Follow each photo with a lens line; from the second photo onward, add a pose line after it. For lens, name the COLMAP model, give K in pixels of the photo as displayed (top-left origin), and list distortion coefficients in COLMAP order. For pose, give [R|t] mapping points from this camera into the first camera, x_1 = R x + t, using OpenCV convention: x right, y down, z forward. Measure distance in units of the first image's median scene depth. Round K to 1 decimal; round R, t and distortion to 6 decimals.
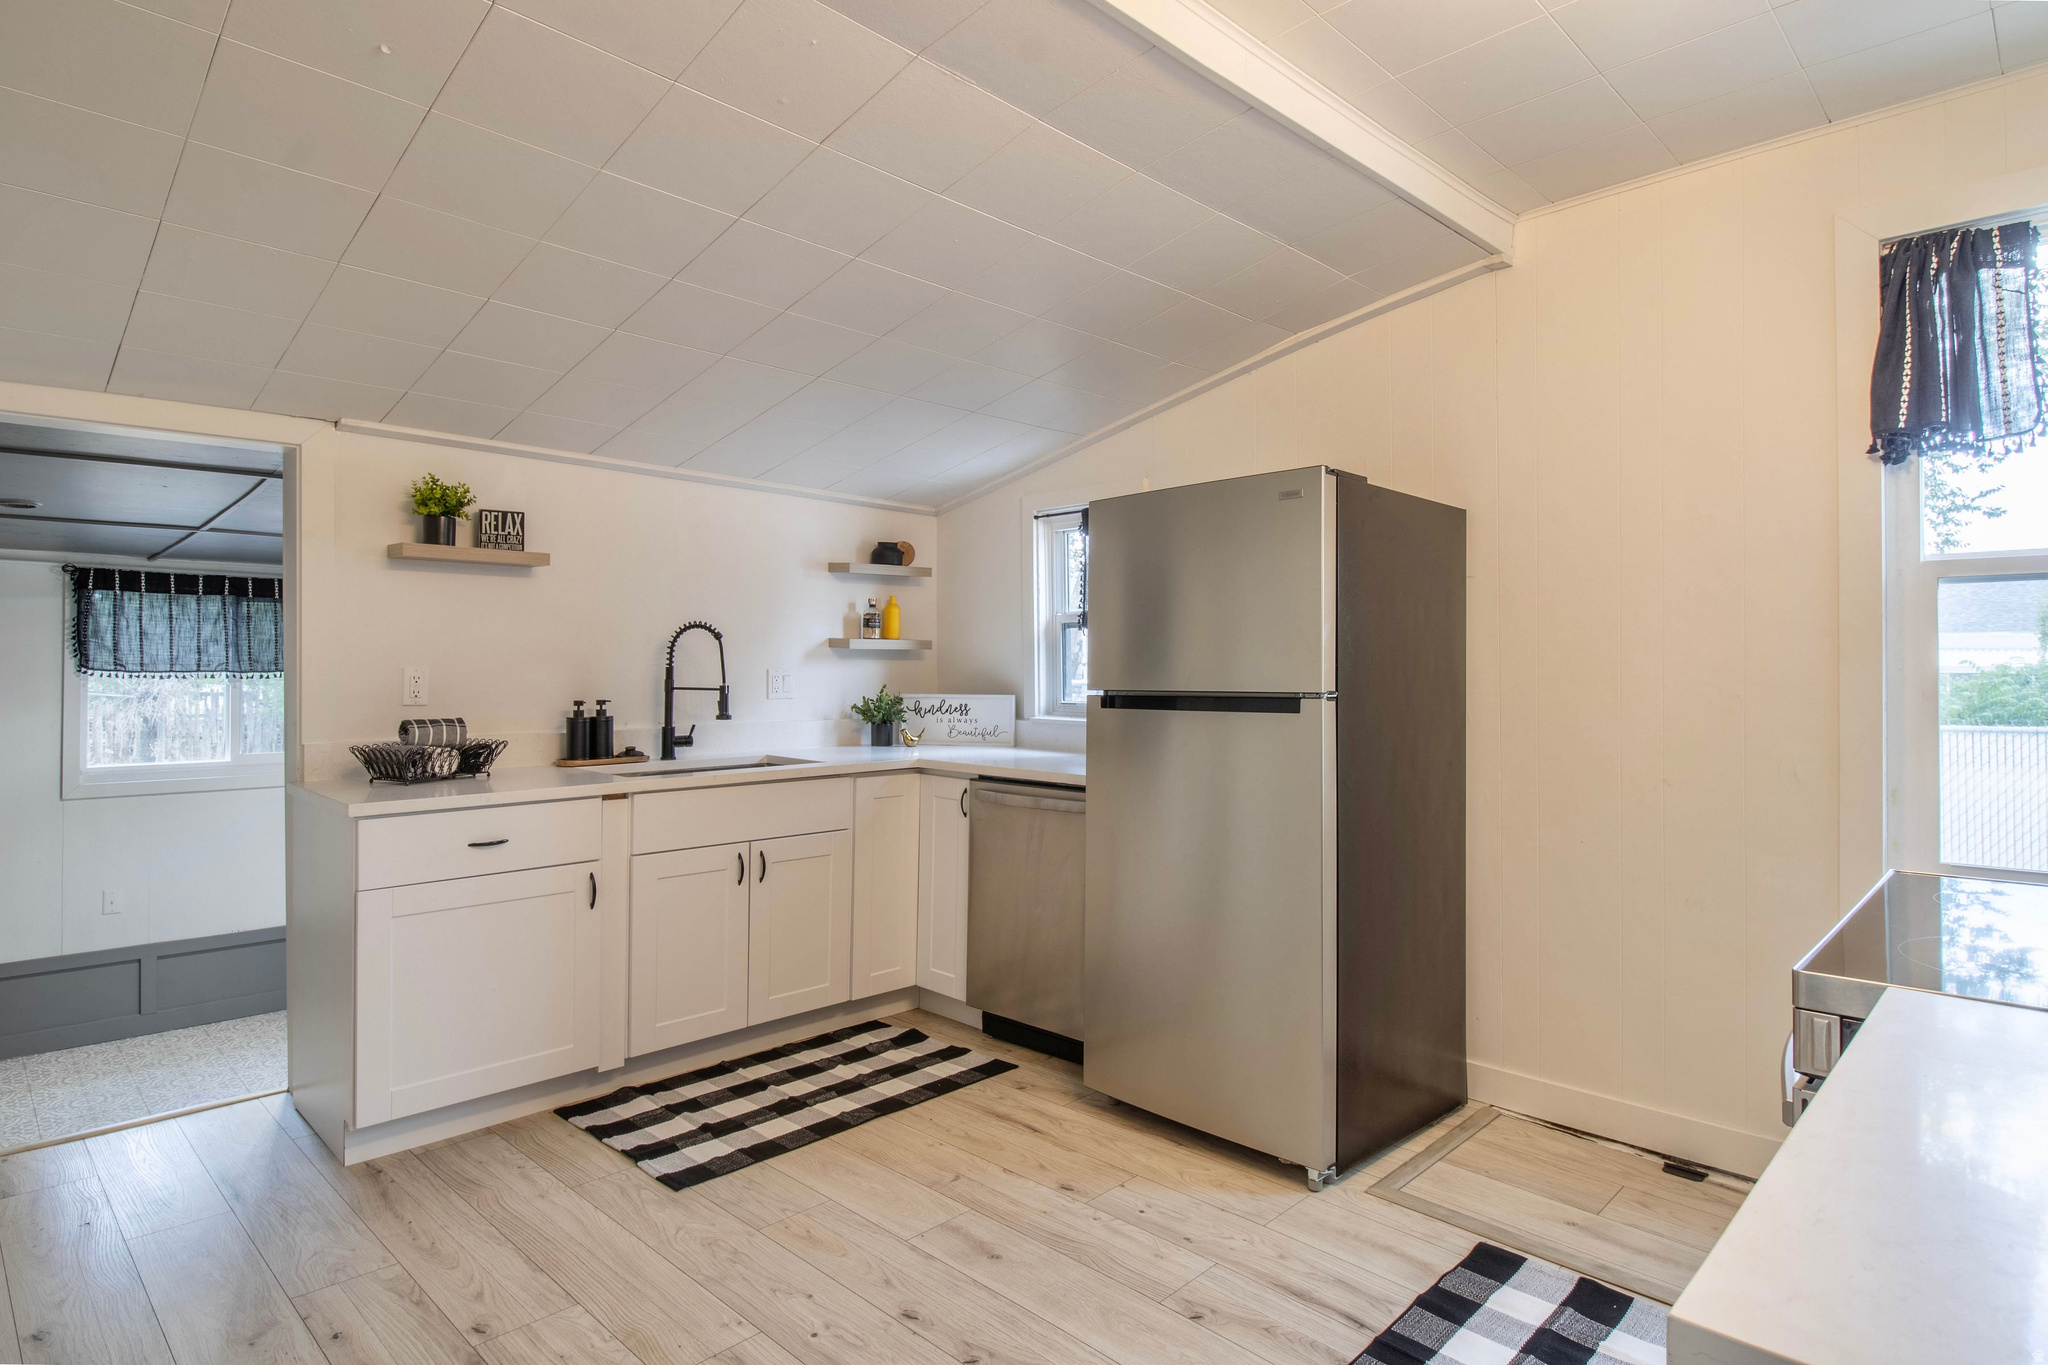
lens RADIAL K [[1082.5, 0, 1023.6], [0, 1082.5, 674.6], [0, 0, 1]] dist [-0.000236, 0.000338]
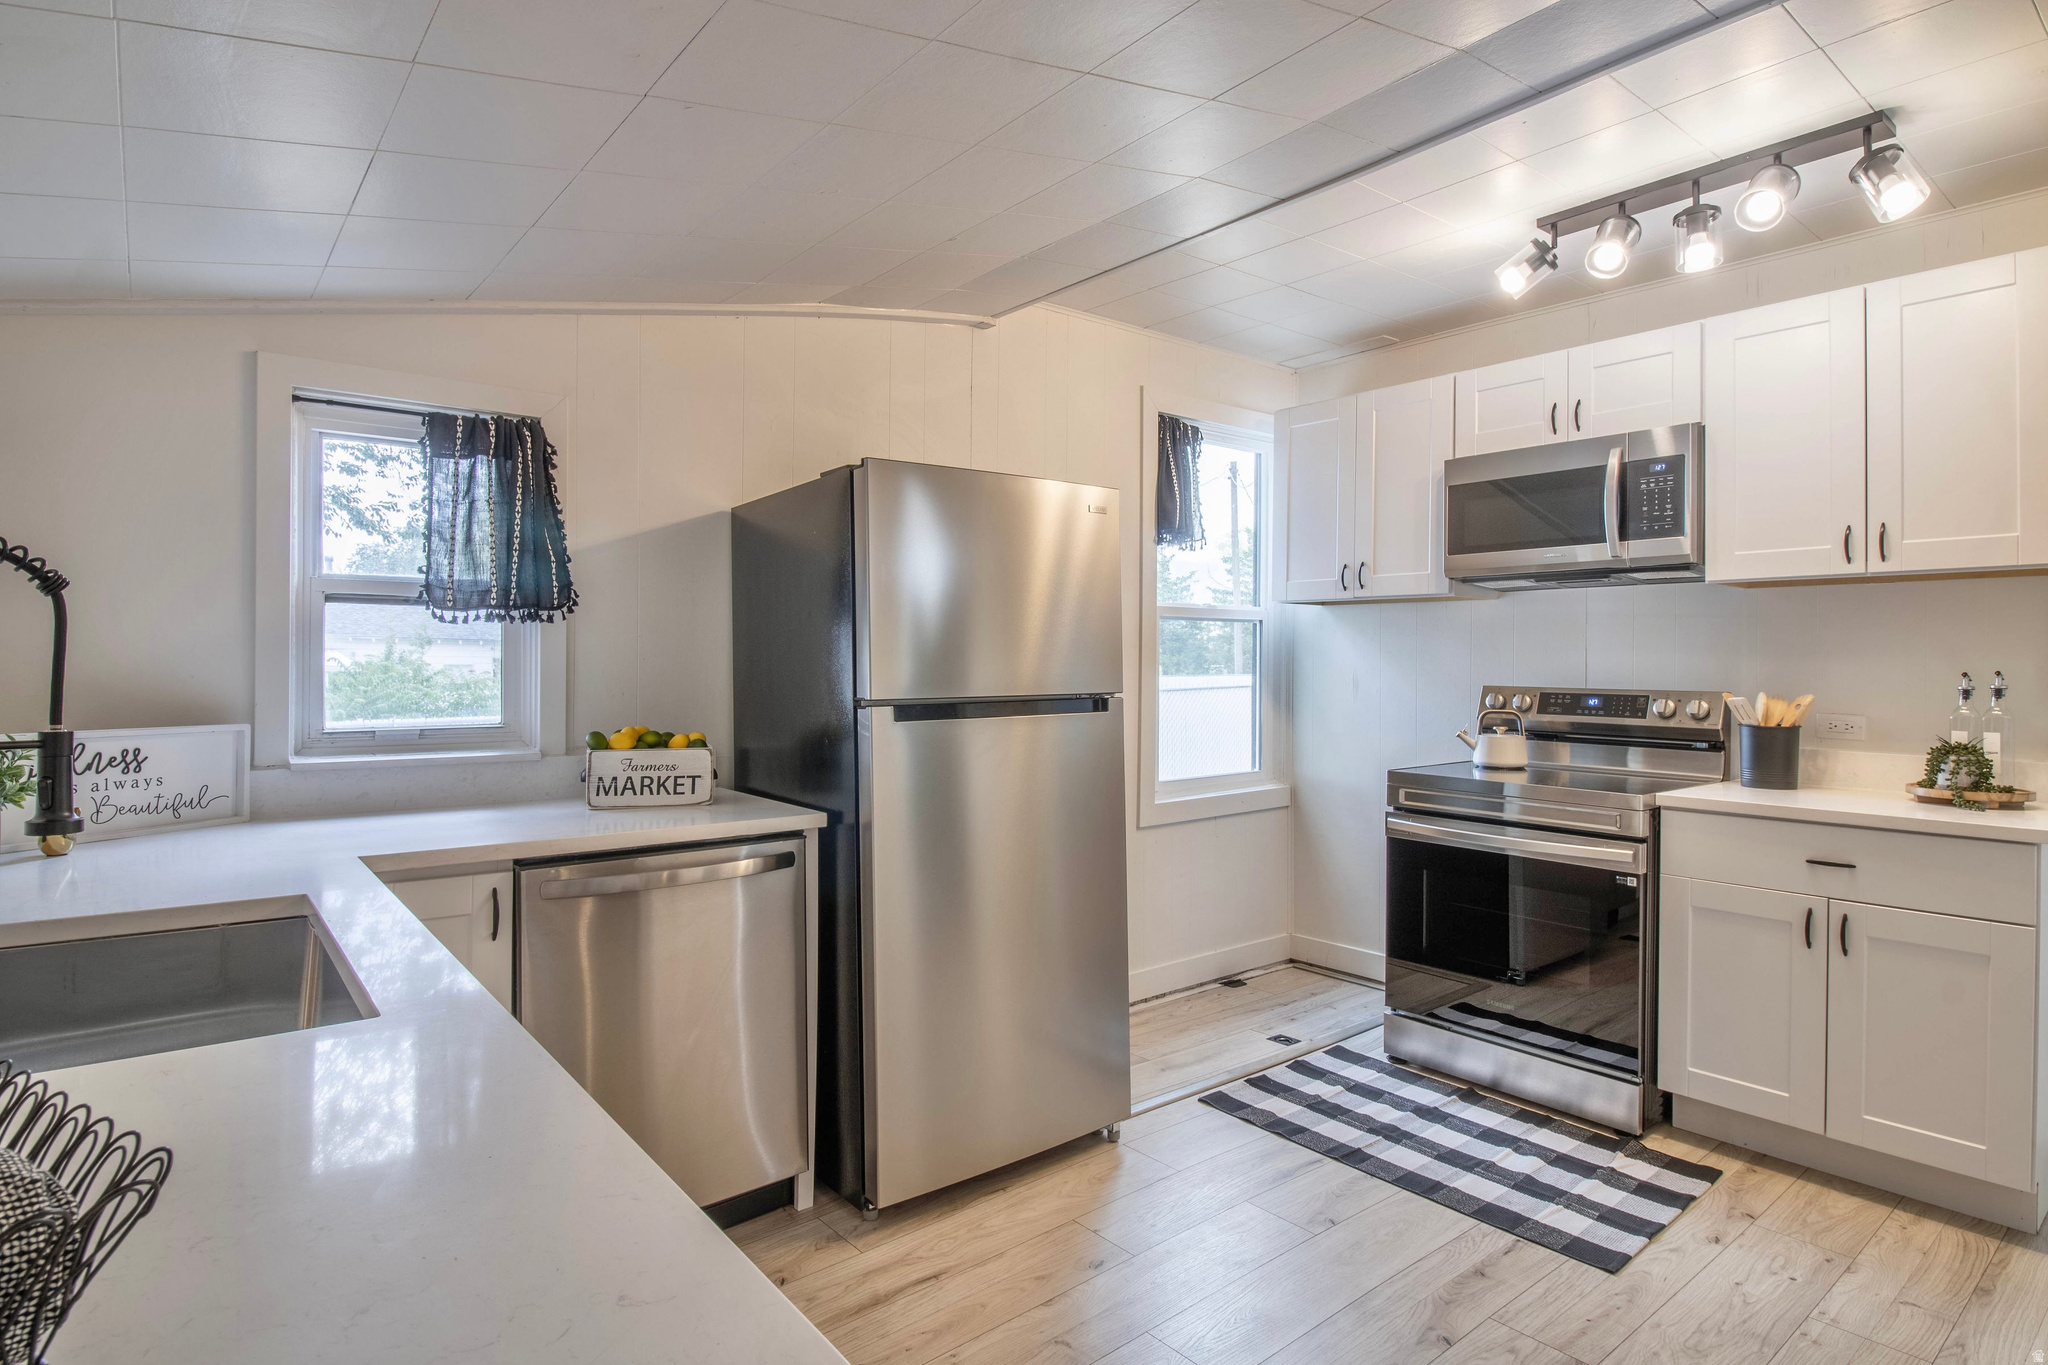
lens RADIAL K [[1082.5, 0, 1023.4], [0, 1082.5, 667.5], [0, 0, 1]] dist [-0.000236, 0.000338]
pose [[0.108916, -0.004236, 0.994042, -0.706163], [0.006422, 0.999973, 0.003558, -0.011353], [-0.994030, 0.005996, 0.108941, 0.811254]]
